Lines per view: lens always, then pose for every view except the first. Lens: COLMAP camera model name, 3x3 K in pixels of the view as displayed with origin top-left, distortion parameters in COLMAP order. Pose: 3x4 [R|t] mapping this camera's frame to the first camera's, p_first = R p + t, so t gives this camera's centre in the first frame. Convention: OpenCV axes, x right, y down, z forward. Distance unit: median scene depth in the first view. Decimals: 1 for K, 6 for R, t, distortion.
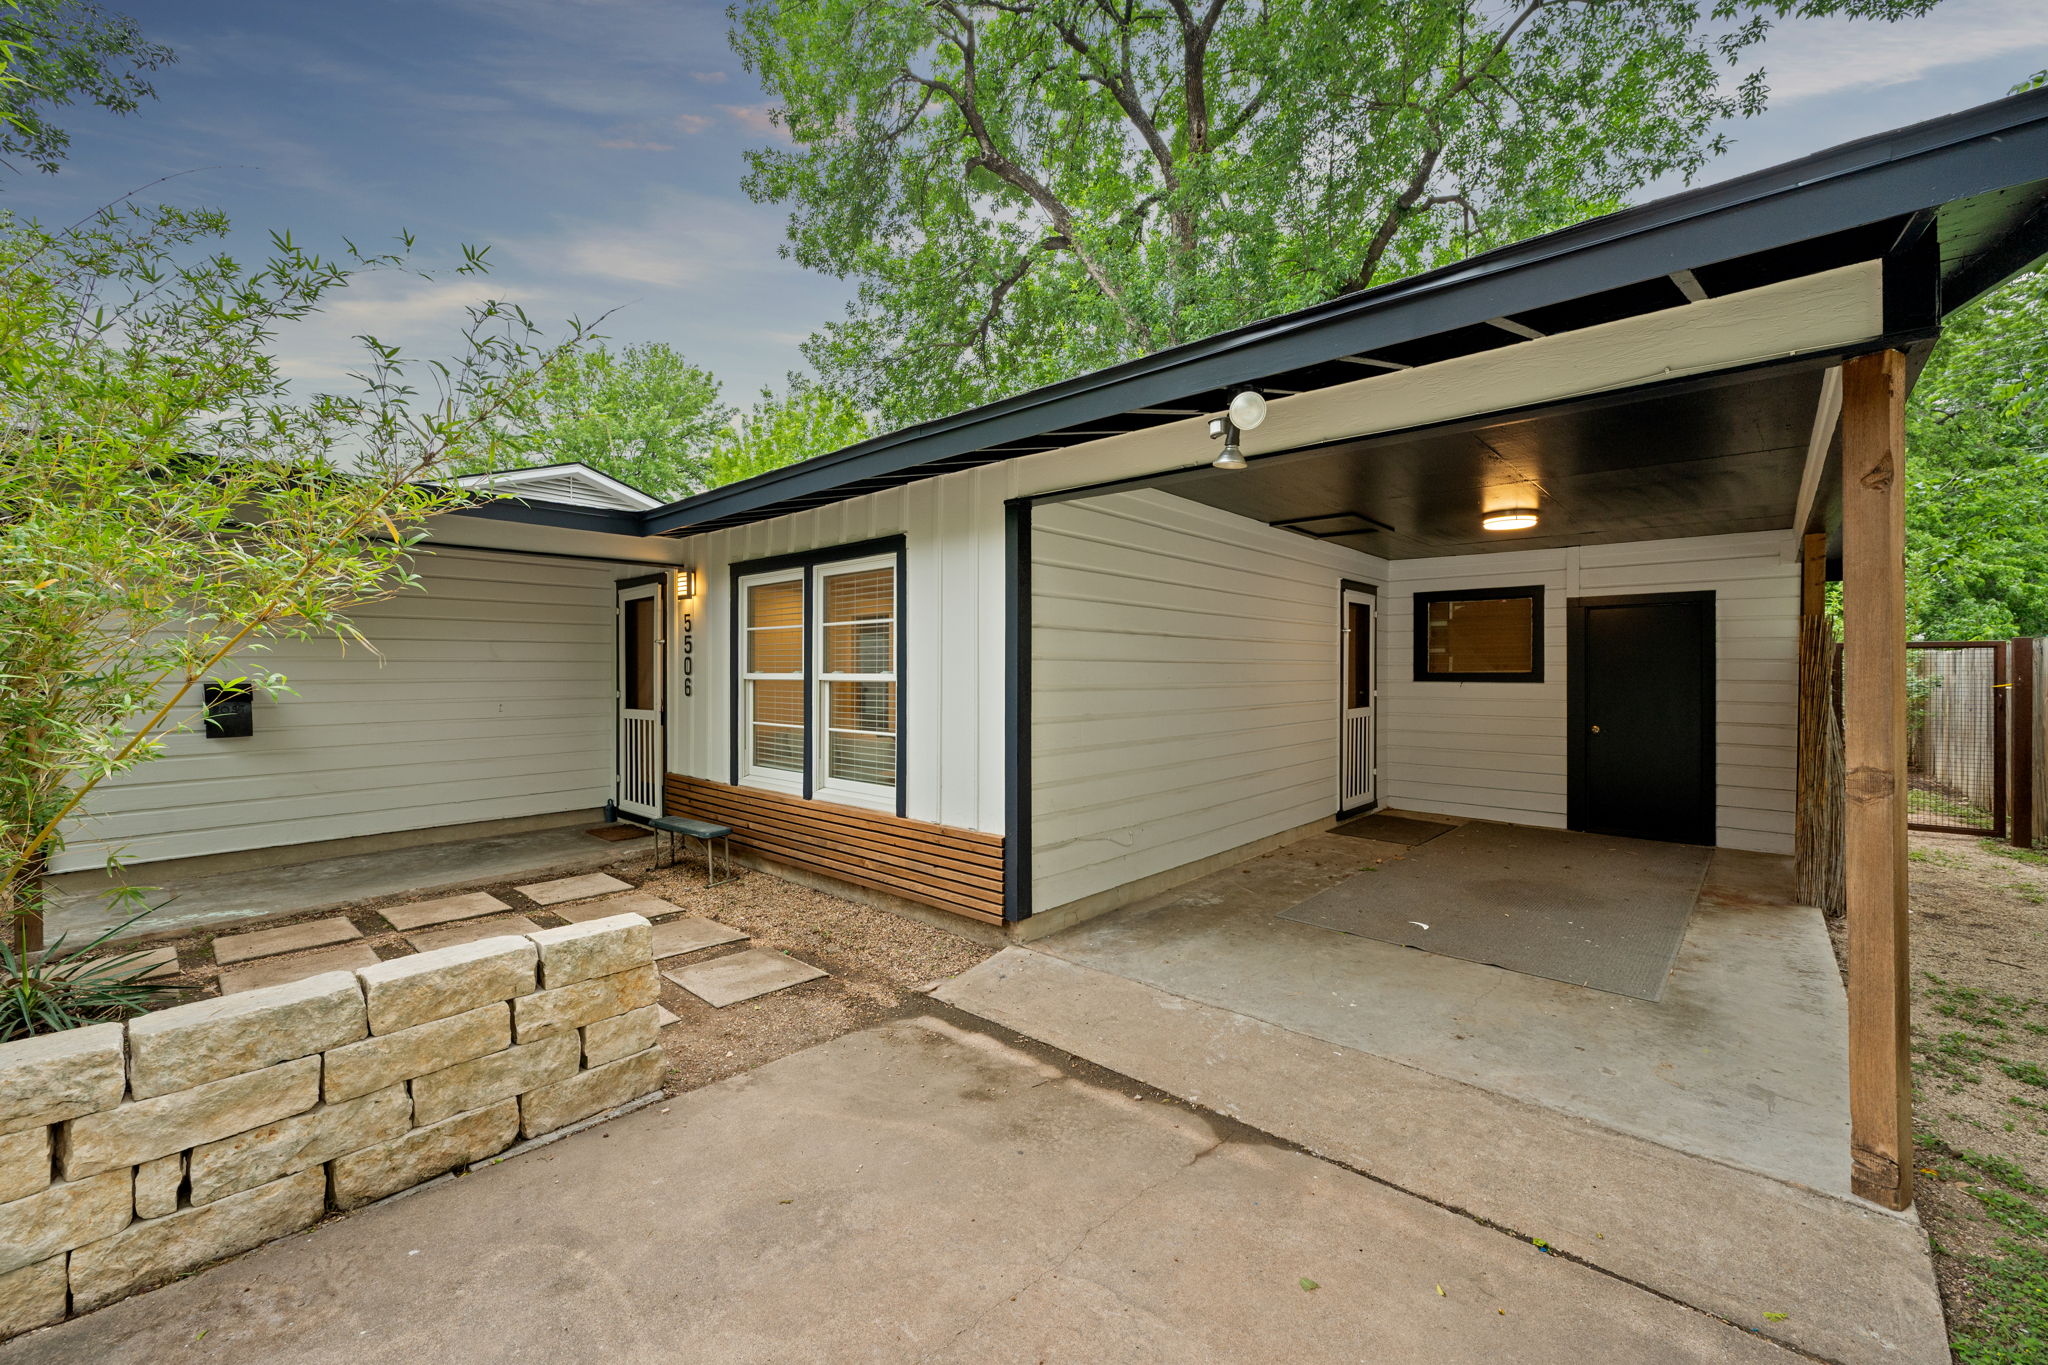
lens RADIAL K [[802.8, 0, 1024.0], [0, 802.8, 682.5], [0, 0, 1]] dist [0.000343, 0.000073]
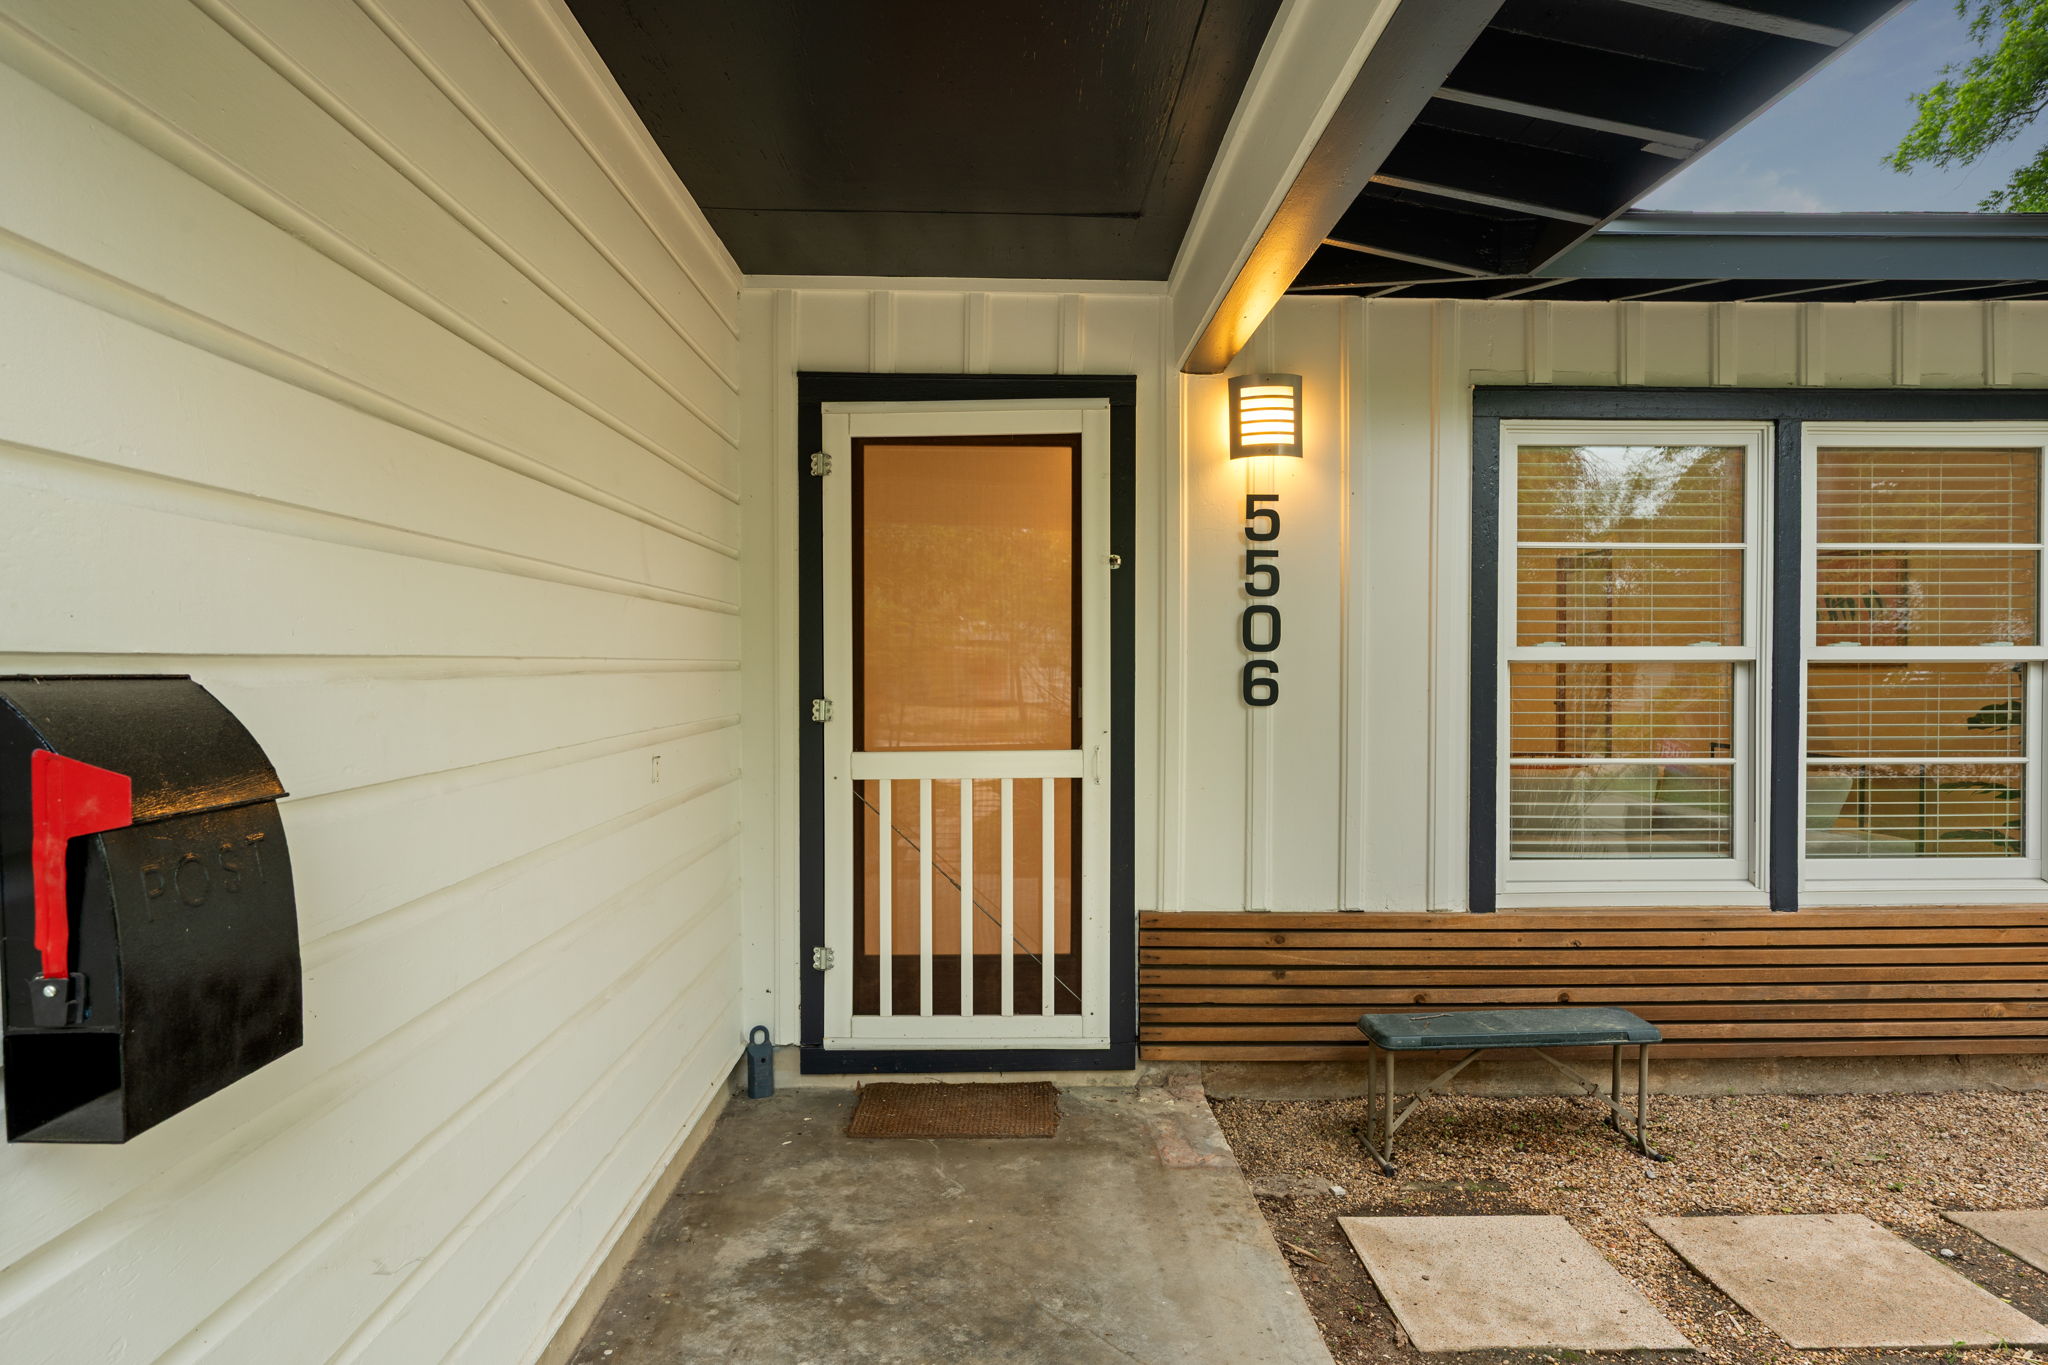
lens RADIAL K [[983.6, 0, 1019.3], [0, 983.6, 653.7], [0, 0, 1]] dist [-0.000336, -0.000030]
pose [[0.725278, -0.013383, 0.688326, -0.894651], [0.004010, 0.999876, 0.015216, -0.016061], [-0.688445, -0.008276, 0.725242, 0.796028]]
